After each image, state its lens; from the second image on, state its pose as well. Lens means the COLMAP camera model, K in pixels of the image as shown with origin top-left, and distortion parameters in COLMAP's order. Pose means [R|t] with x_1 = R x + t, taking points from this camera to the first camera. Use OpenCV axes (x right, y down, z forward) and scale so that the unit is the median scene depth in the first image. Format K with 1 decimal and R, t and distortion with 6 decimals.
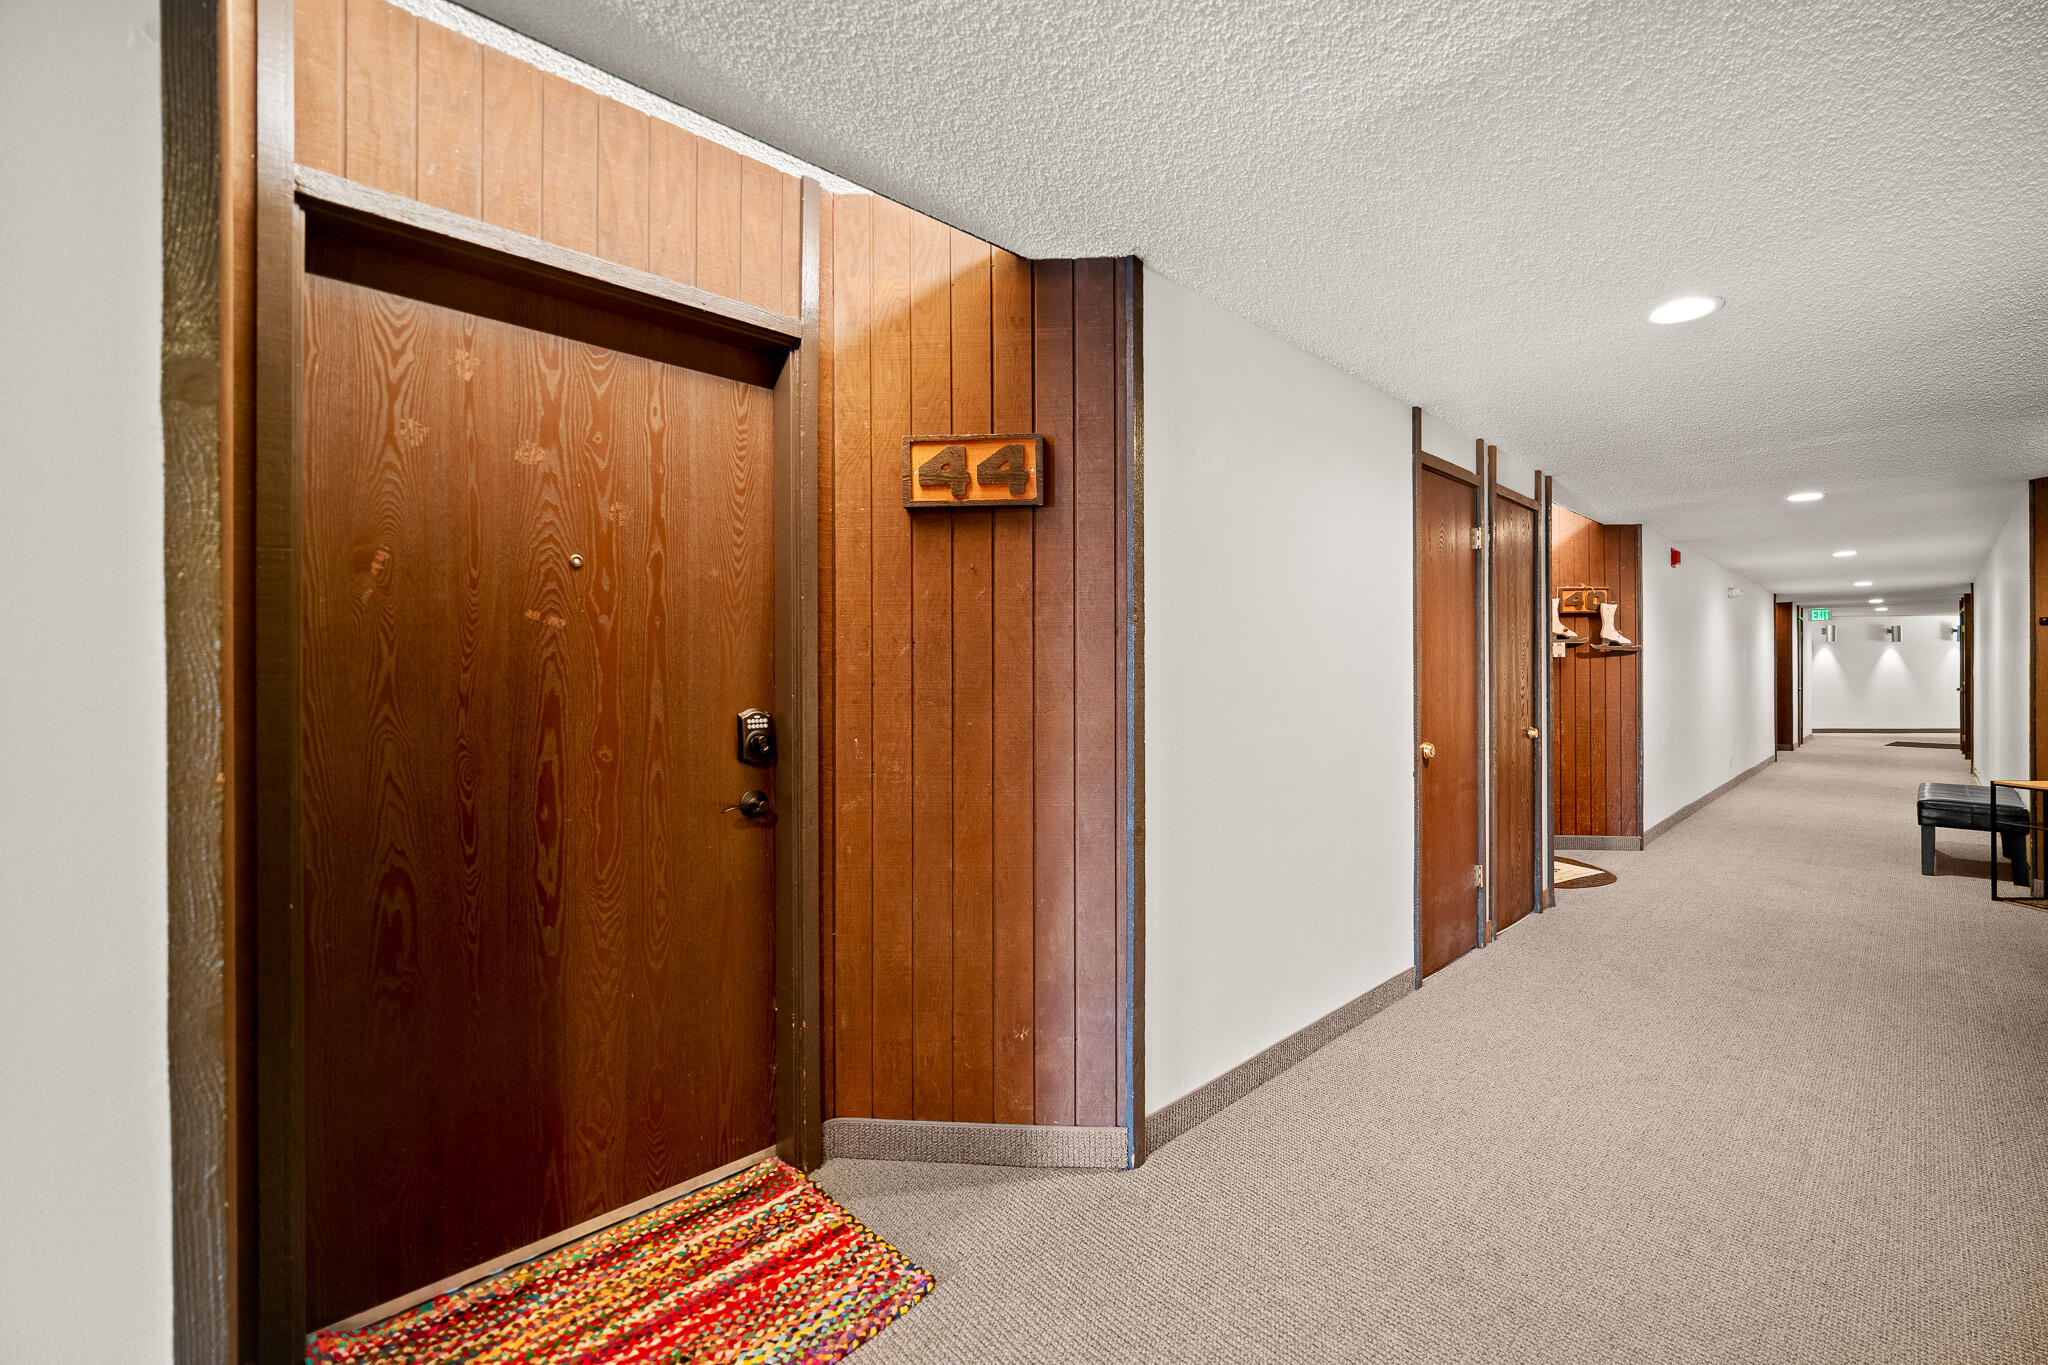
lens RADIAL K [[852.8, 0, 1028.5], [0, 852.8, 679.1], [0, 0, 1]] dist [0.001419, 0.000620]
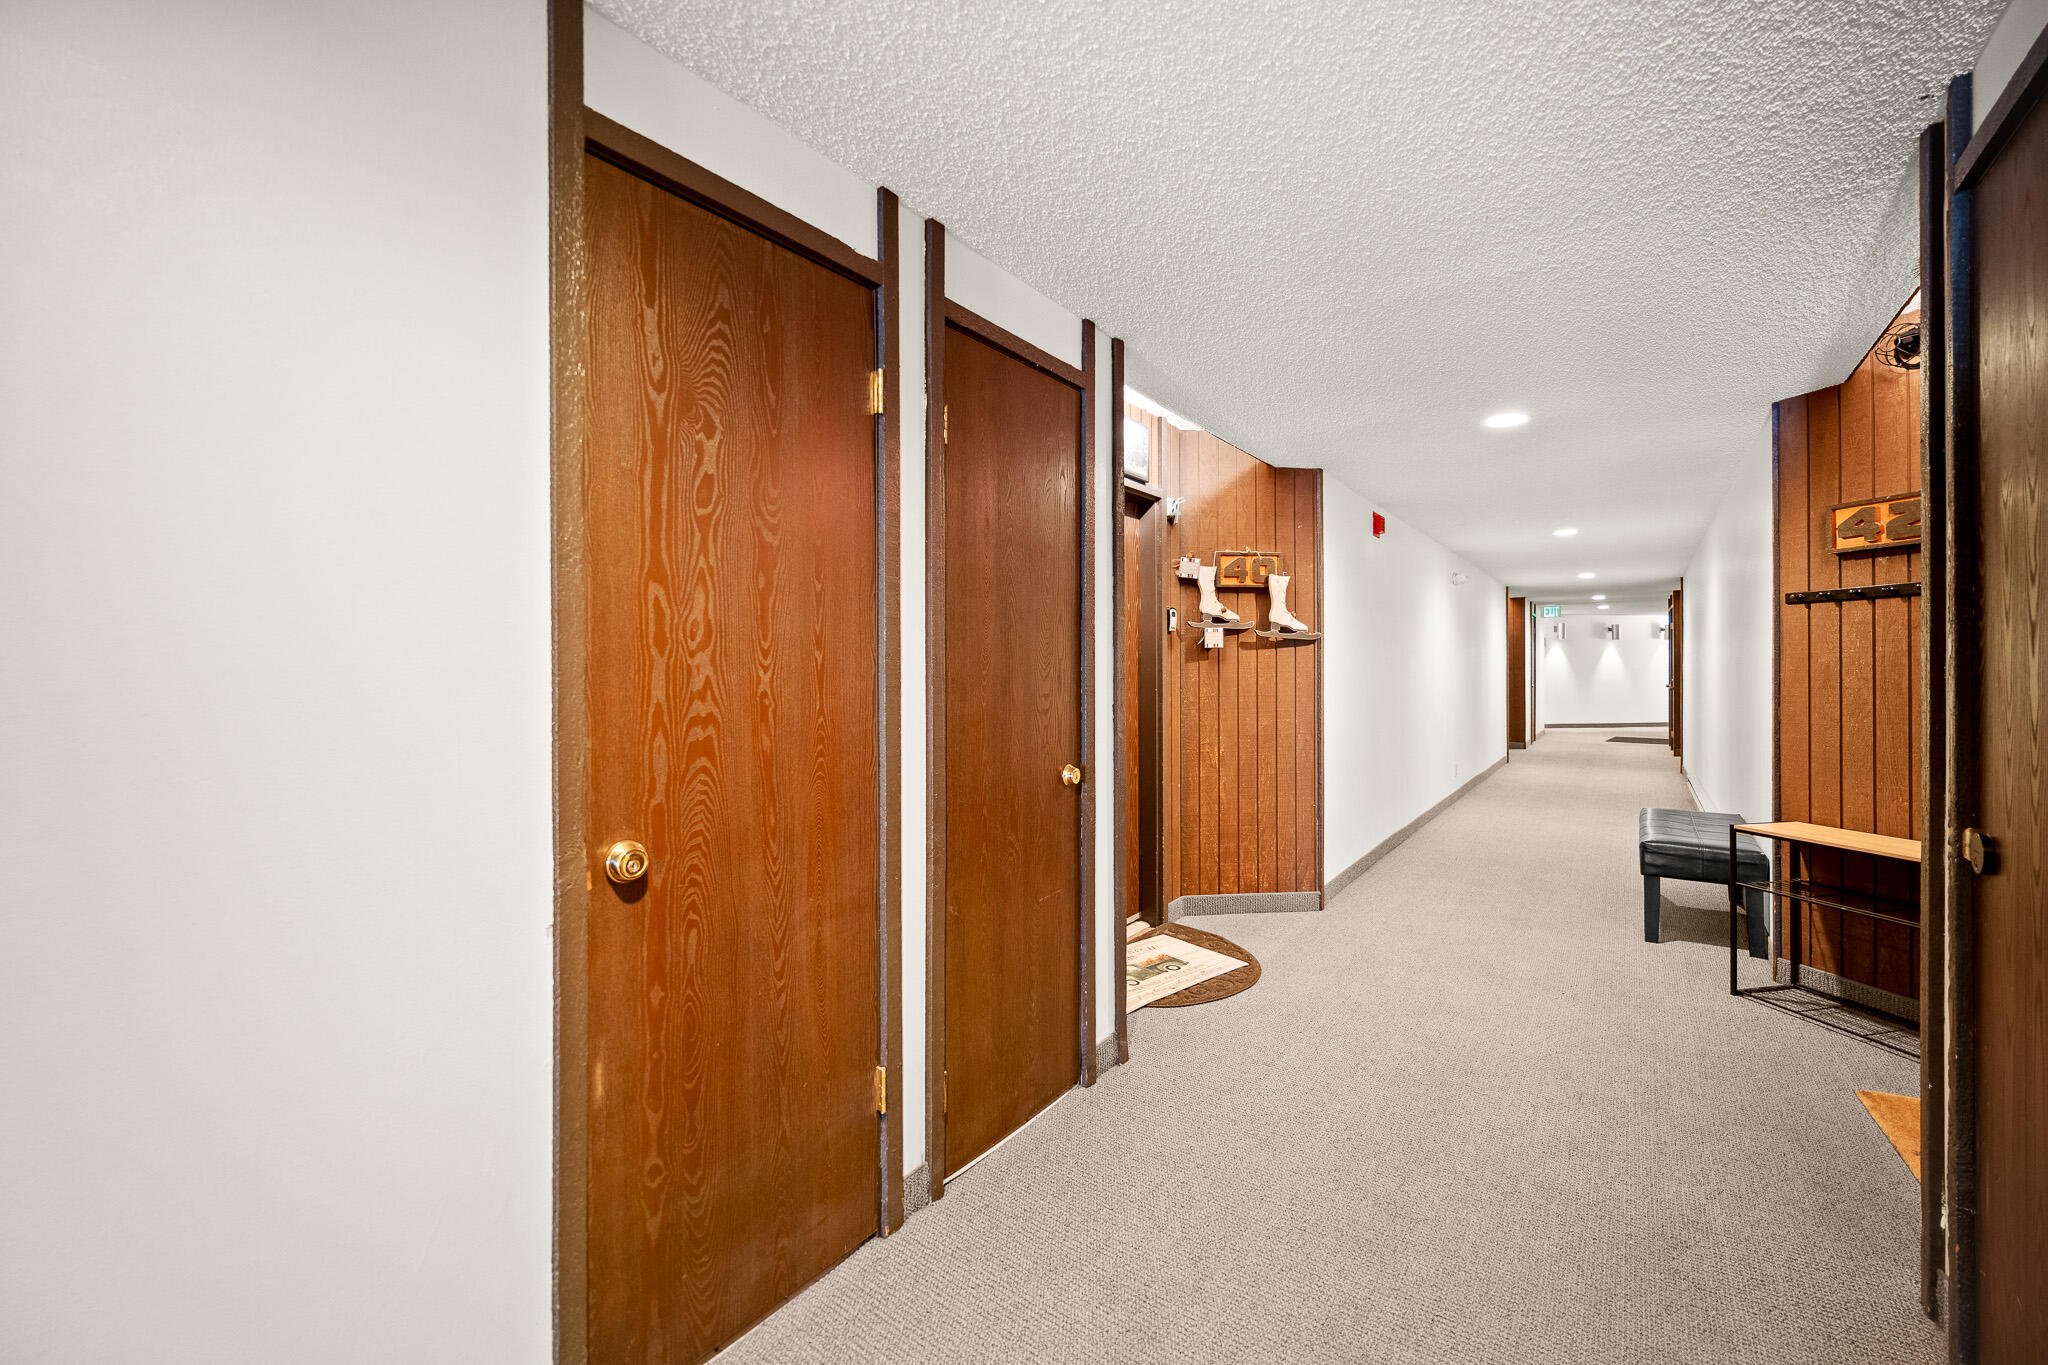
lens RADIAL K [[852.8, 0, 1019.7], [0, 852.8, 677.1], [0, 0, 1]] dist [0.001419, 0.000620]
pose [[0.983224, -0.001168, 0.182398, 0.325667], [0.000703, 0.999996, 0.002617, -0.003146], [-0.182401, -0.002445, 0.983221, 0.320946]]
